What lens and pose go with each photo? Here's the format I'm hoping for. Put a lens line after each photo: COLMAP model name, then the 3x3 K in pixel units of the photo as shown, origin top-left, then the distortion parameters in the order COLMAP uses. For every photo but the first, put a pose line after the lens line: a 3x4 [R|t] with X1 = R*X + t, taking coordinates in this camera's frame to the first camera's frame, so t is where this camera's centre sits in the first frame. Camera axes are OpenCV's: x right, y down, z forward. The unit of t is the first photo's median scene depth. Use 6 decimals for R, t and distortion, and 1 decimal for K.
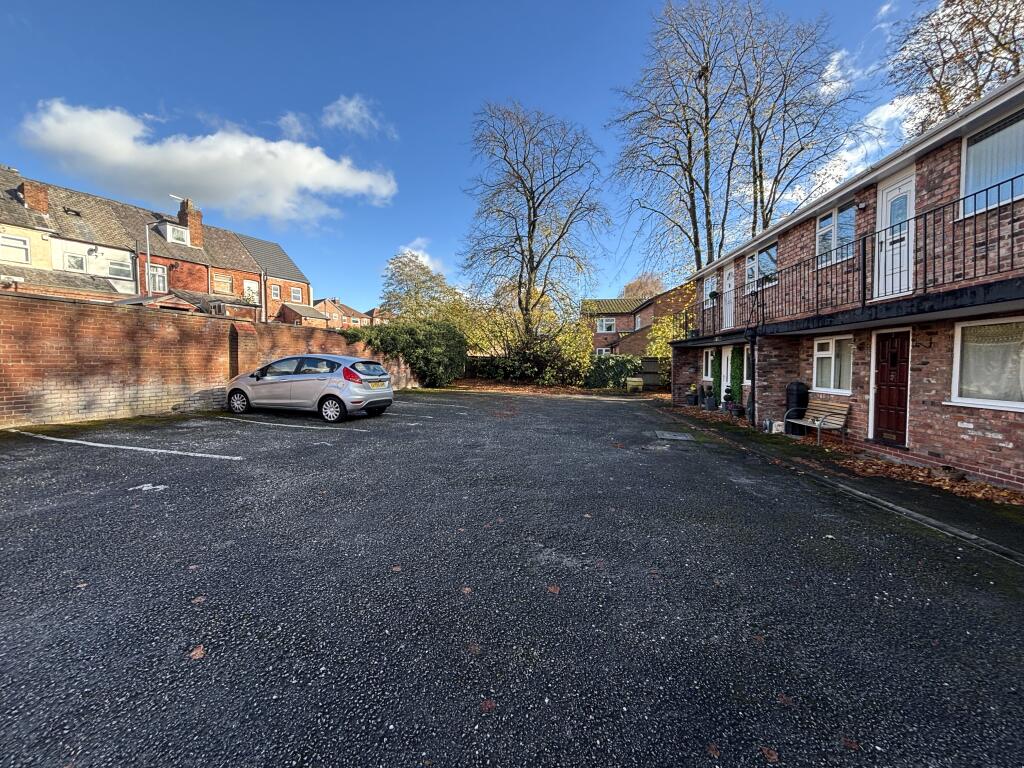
lens RADIAL K [[410.7, 0, 513.2], [0, 410.7, 384.2], [0, 0, 1]] dist [0.002756, -0.000633]
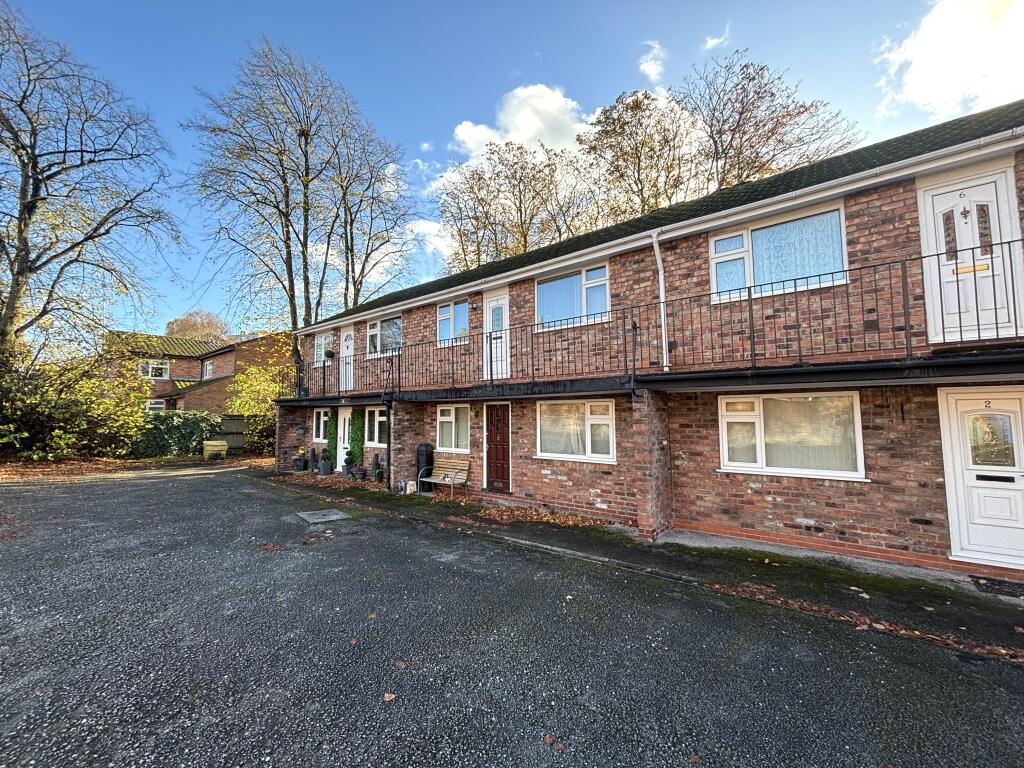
lens RADIAL K [[410.7, 0, 509.3], [0, 410.7, 381.0], [0, 0, 1]] dist [0.002756, -0.000633]
pose [[0.555206, 0.067357, 0.828981, -0.115348], [0.043159, 0.993039, -0.109593, -0.039823], [-0.830592, 0.096625, 0.548435, 0.171144]]
